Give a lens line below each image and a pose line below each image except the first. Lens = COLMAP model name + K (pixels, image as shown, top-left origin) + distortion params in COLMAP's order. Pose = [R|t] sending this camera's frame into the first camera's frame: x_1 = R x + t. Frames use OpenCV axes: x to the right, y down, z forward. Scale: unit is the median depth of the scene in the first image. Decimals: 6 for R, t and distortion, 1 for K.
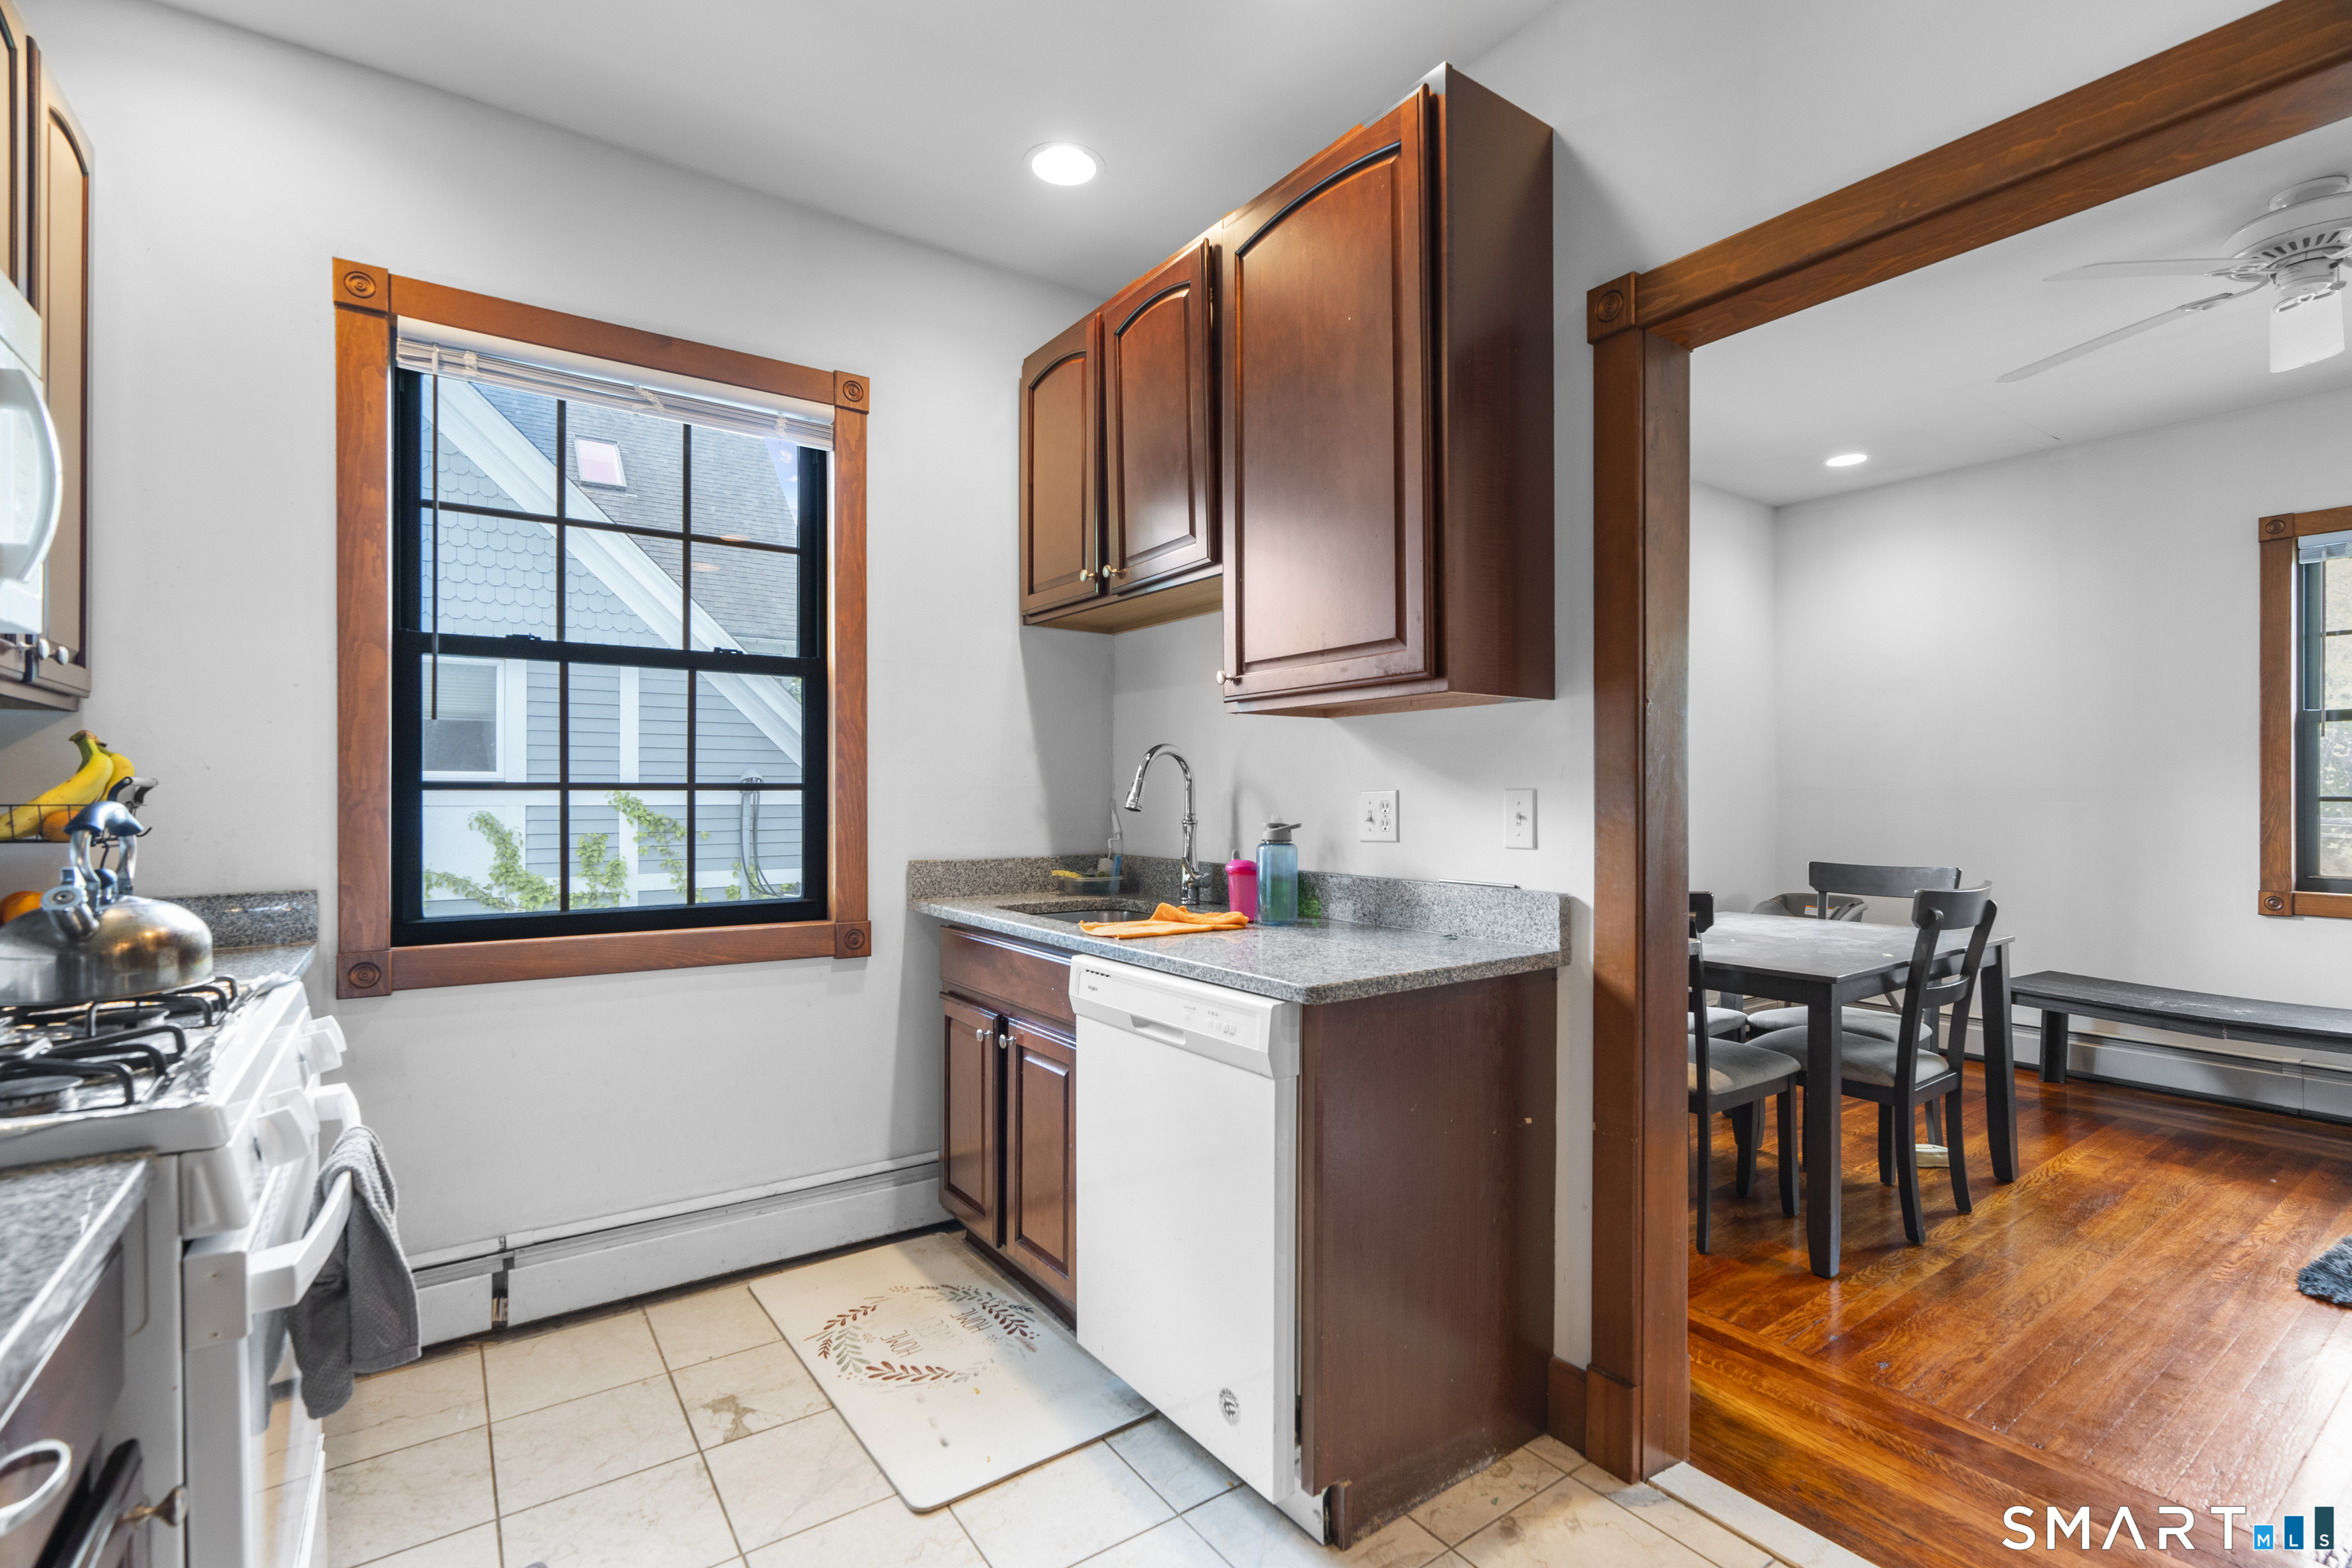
lens RADIAL K [[1069.1, 0, 1182.5], [0, 1069.1, 794.5], [0, 0, 1]] dist [-0.005205, 0.001256]
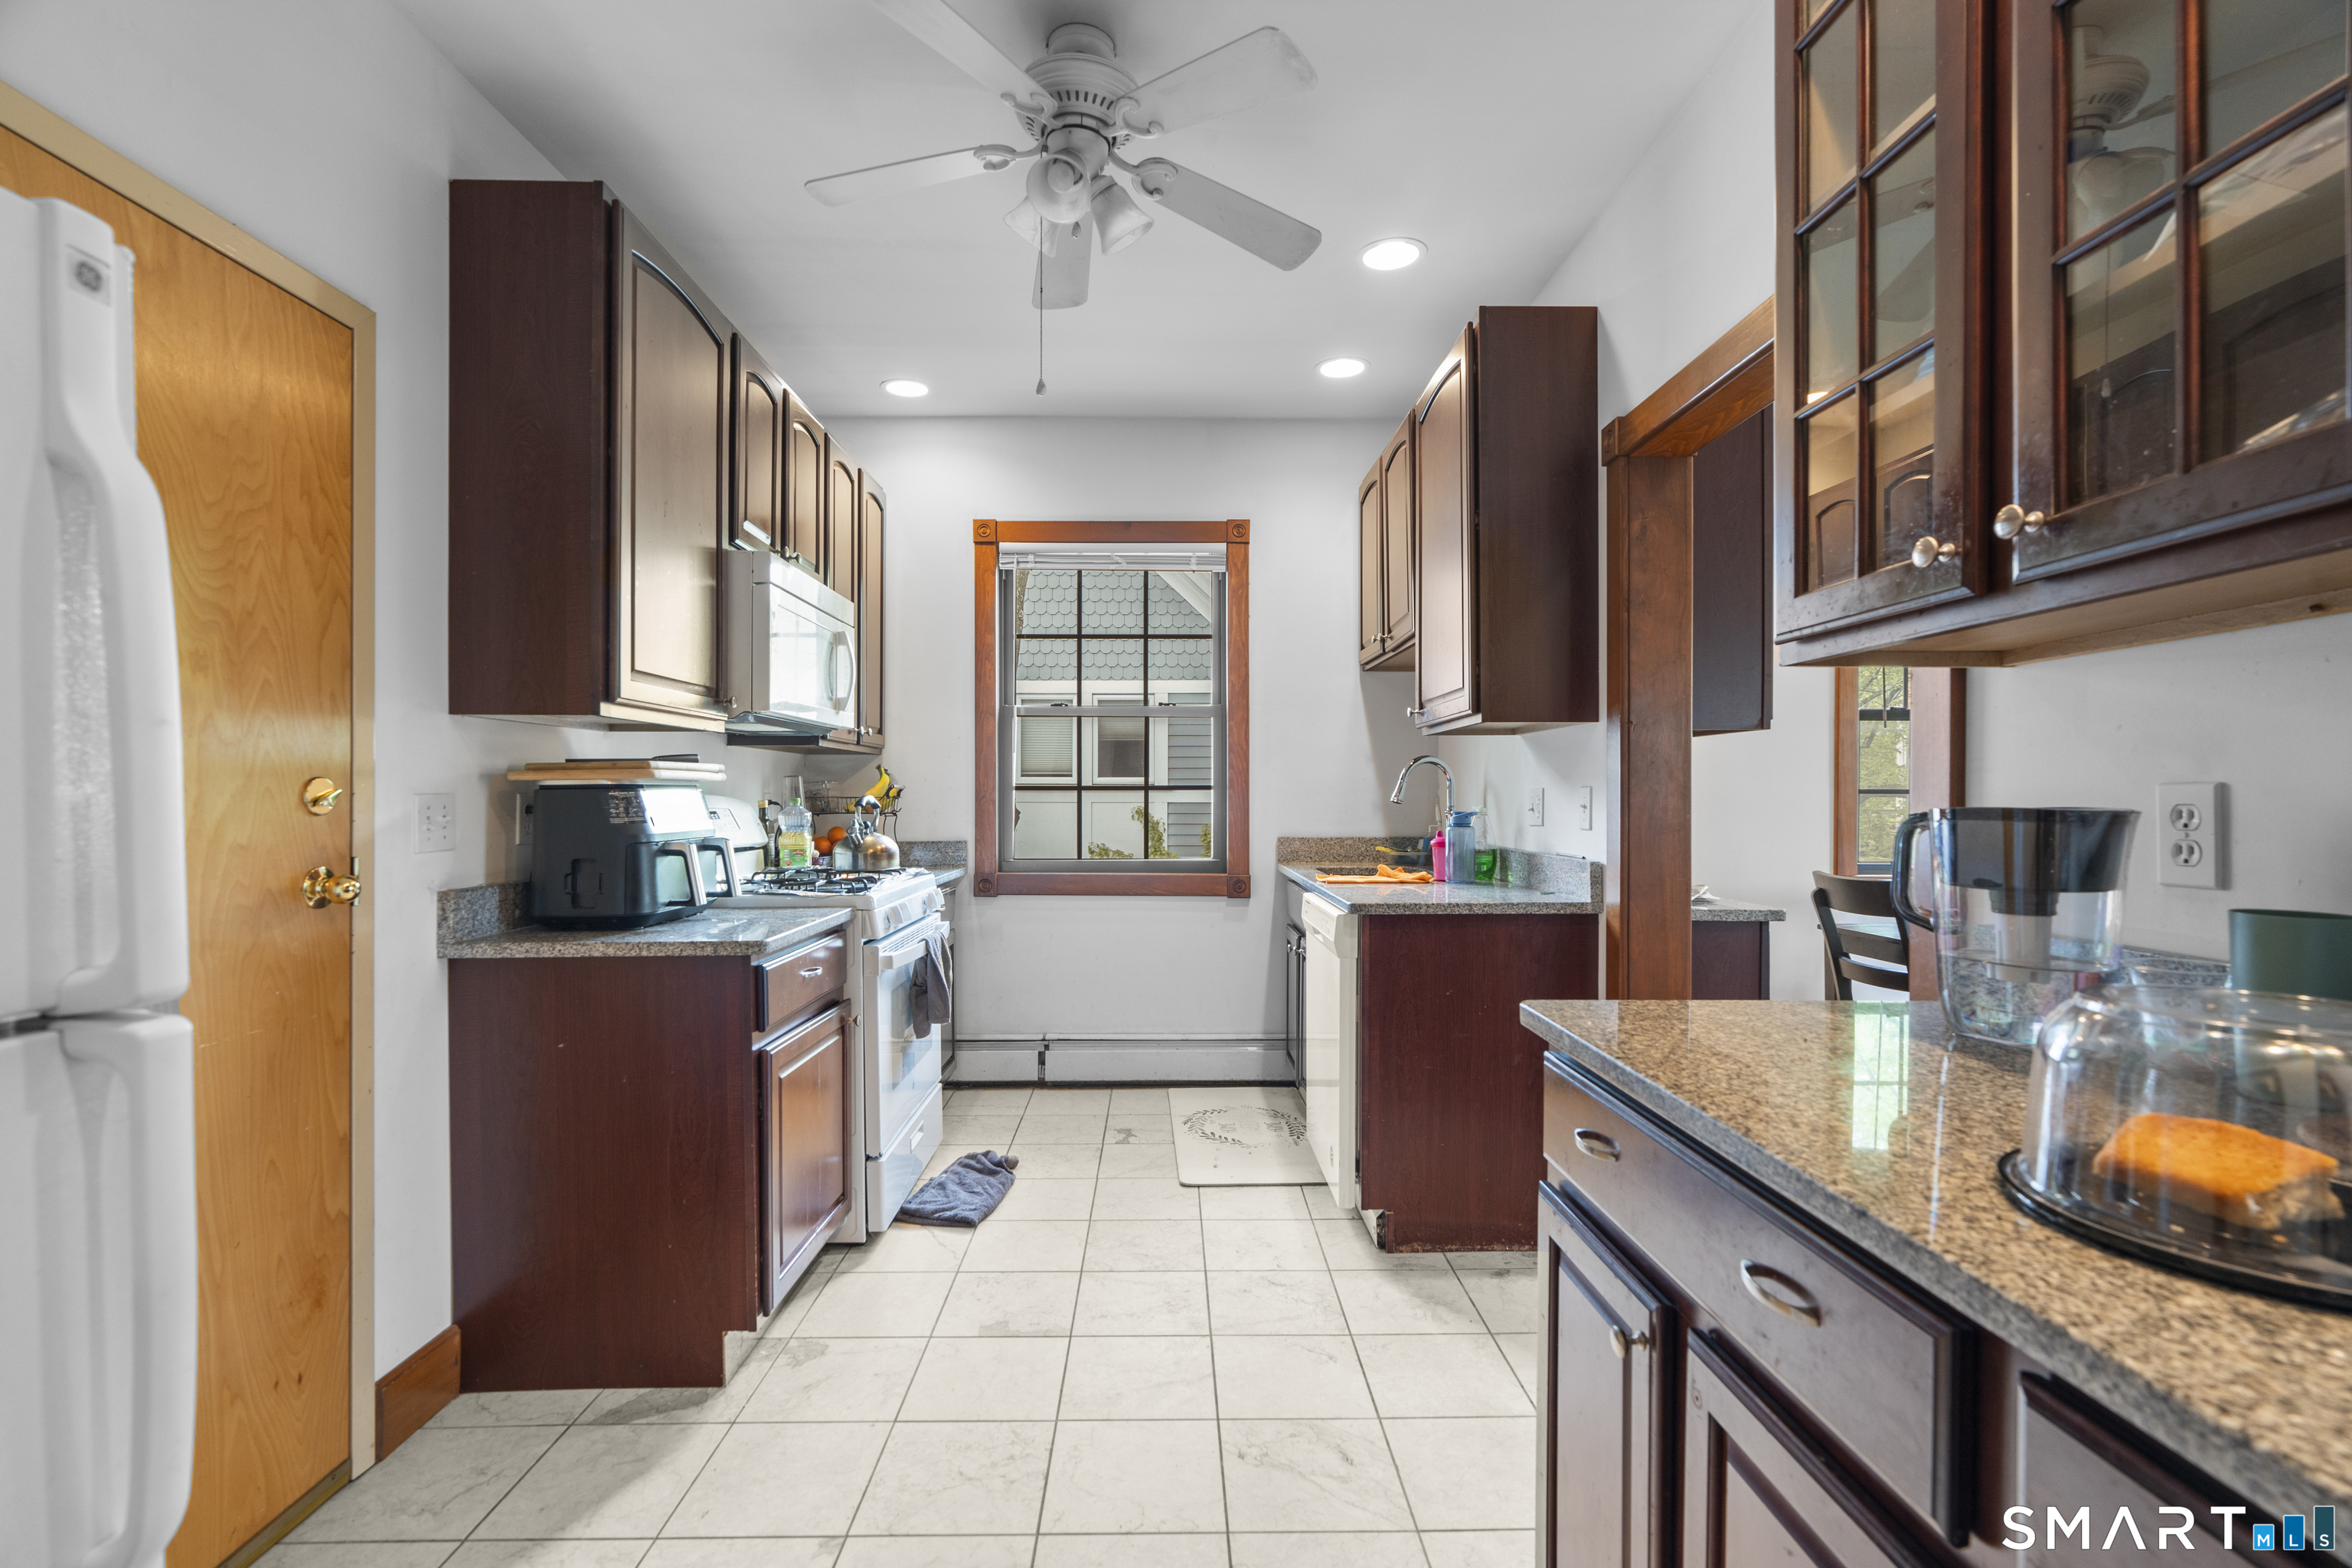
lens RADIAL K [[1069.1, 0, 1177.0], [0, 1069.1, 791.4], [0, 0, 1]] dist [-0.005205, 0.001256]
pose [[0.824797, -0.003544, -0.565419, 0.592350], [0.001648, 0.999991, -0.003863, 0.005104], [0.565427, 0.002254, 0.824795, -0.390195]]
